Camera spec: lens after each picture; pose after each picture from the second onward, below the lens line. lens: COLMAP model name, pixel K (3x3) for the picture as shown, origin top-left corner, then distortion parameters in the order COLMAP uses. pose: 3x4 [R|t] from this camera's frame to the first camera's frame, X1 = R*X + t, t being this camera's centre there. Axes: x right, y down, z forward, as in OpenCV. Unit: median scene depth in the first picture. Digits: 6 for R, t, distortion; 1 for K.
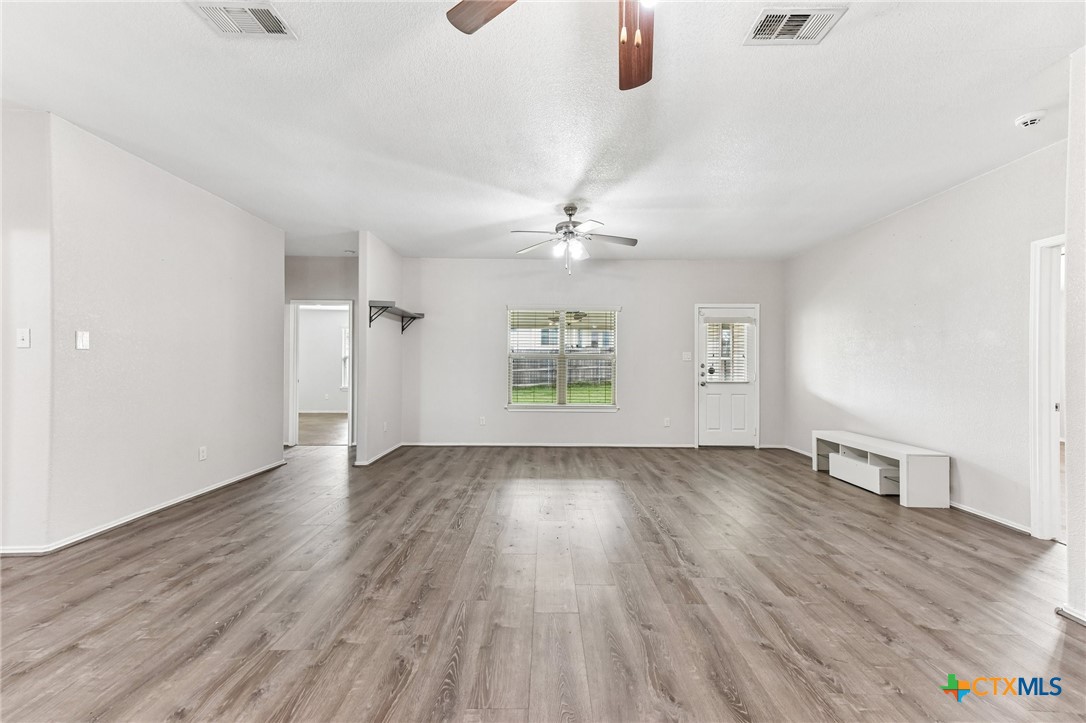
lens RADIAL K [[433.4, 0, 547.2], [0, 433.4, 361.8], [0, 0, 1]] dist [0.018304, -0.000076]
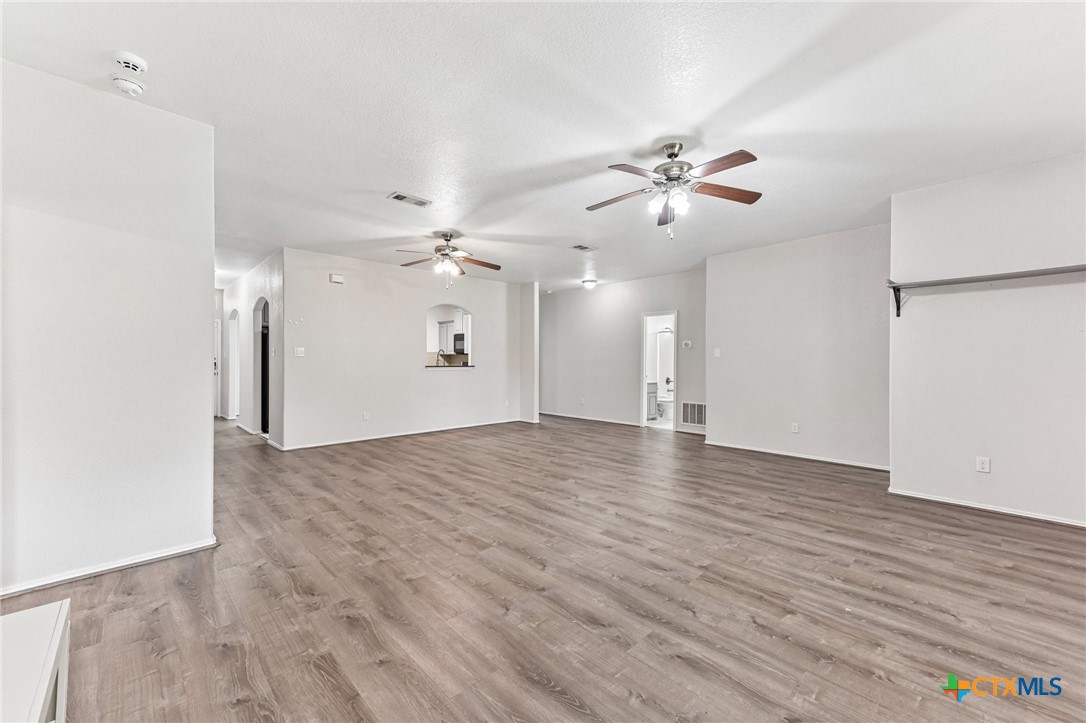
lens RADIAL K [[433.4, 0, 547.2], [0, 433.4, 361.8], [0, 0, 1]] dist [0.018304, -0.000076]
pose [[-0.727794, -0.007091, -0.685759, 0.969270], [-0.003532, 0.999972, -0.006592, 0.012844], [0.685786, -0.002376, -0.727799, 1.916265]]
